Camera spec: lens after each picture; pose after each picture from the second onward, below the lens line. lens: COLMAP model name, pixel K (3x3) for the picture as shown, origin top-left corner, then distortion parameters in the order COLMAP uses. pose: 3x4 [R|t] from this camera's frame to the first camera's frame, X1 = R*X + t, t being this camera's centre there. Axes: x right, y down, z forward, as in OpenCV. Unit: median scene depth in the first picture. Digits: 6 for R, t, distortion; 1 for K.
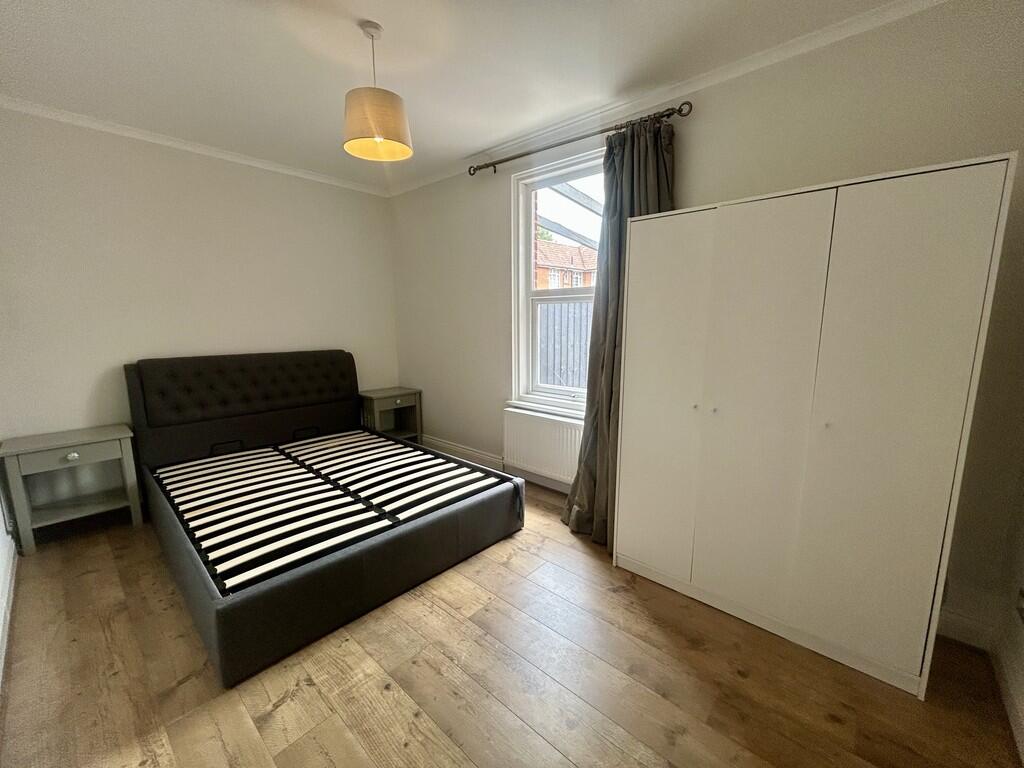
lens RADIAL K [[433.7, 0, 512.0], [0, 433.7, 384.0], [0, 0, 1]] dist [0.001363, 0.000449]
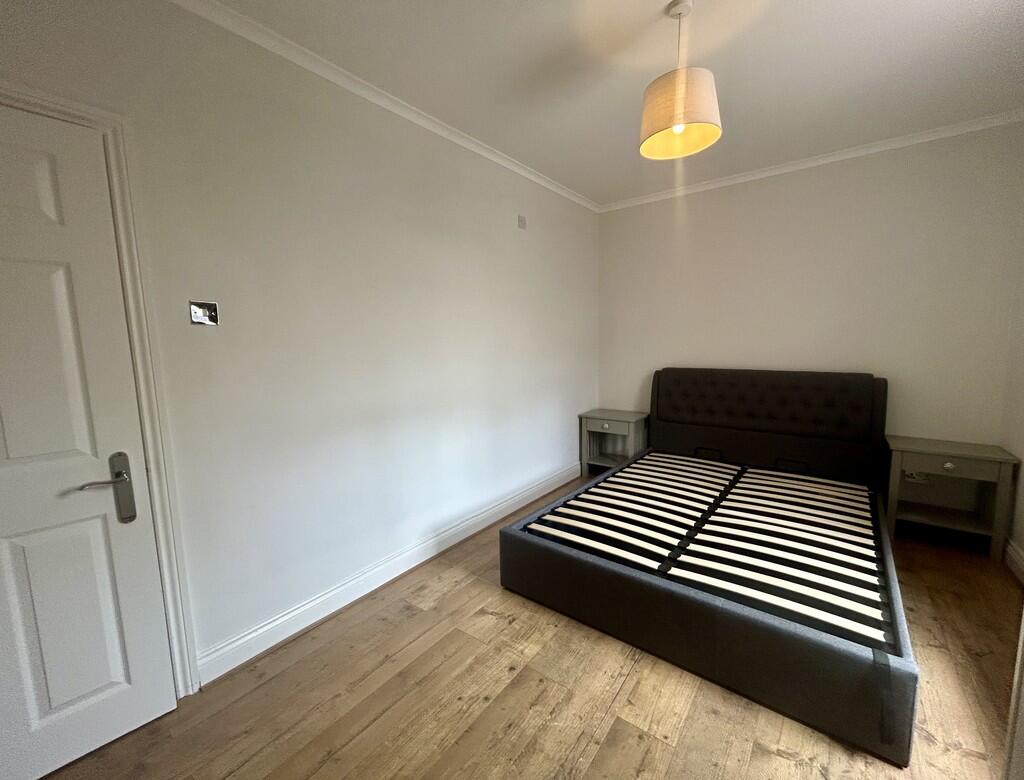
lens RADIAL K [[430.9, 0, 512.0], [0, 430.9, 390.0], [0, 0, 1]] dist [-0.003506, -0.000002]
pose [[0.049384, 0.113413, -0.992320, 0.489373], [-0.130151, 0.985791, 0.106189, -0.081092], [0.990264, 0.123907, 0.063443, 0.571349]]
